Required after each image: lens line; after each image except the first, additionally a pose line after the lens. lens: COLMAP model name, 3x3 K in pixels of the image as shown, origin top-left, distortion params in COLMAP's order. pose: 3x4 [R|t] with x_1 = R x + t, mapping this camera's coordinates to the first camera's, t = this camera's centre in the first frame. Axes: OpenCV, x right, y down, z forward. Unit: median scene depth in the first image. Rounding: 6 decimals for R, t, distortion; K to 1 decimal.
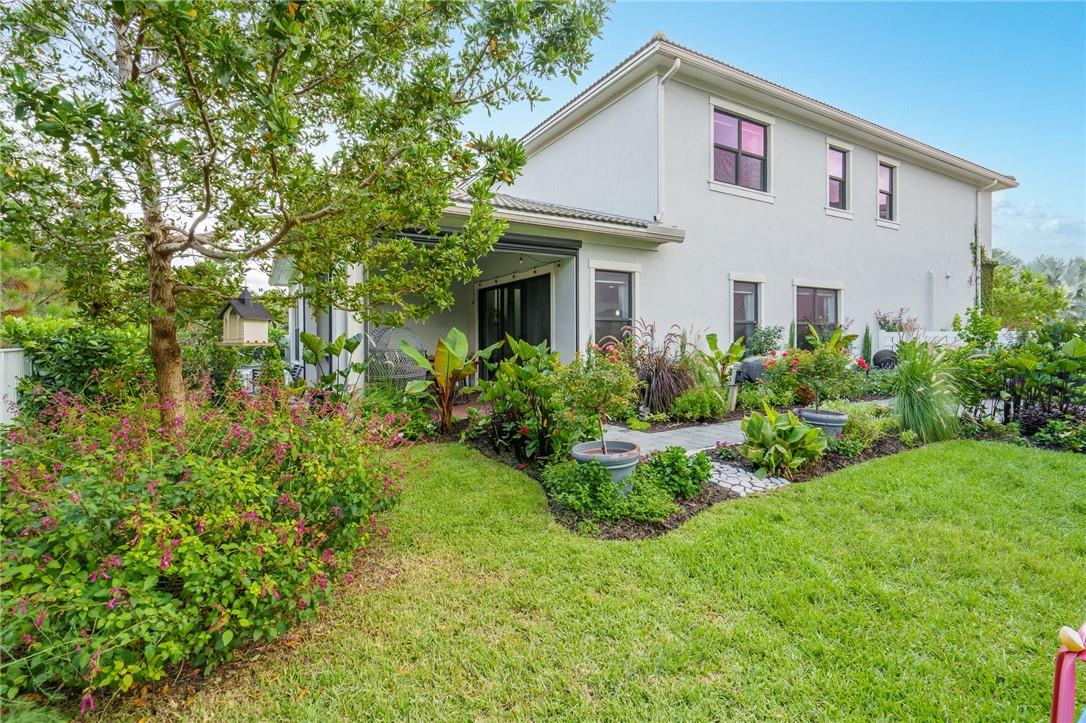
lens RADIAL K [[496.2, 0, 546.4], [0, 496.2, 363.0], [0, 0, 1]] dist [0.000239, -0.000498]
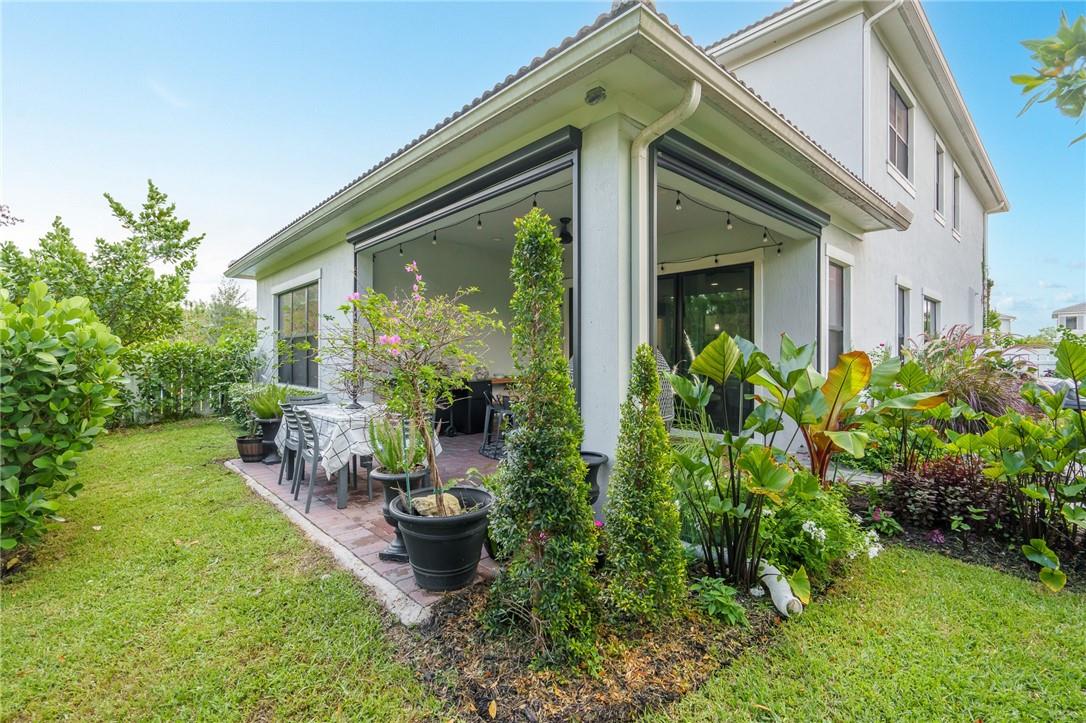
lens RADIAL K [[496.2, 0, 546.4], [0, 496.2, 363.0], [0, 0, 1]] dist [0.000239, -0.000498]
pose [[0.981999, 0.004056, 0.188844, -0.403402], [0.001028, 0.999640, -0.026816, -0.017537], [-0.188885, 0.026527, 0.981641, 0.349990]]
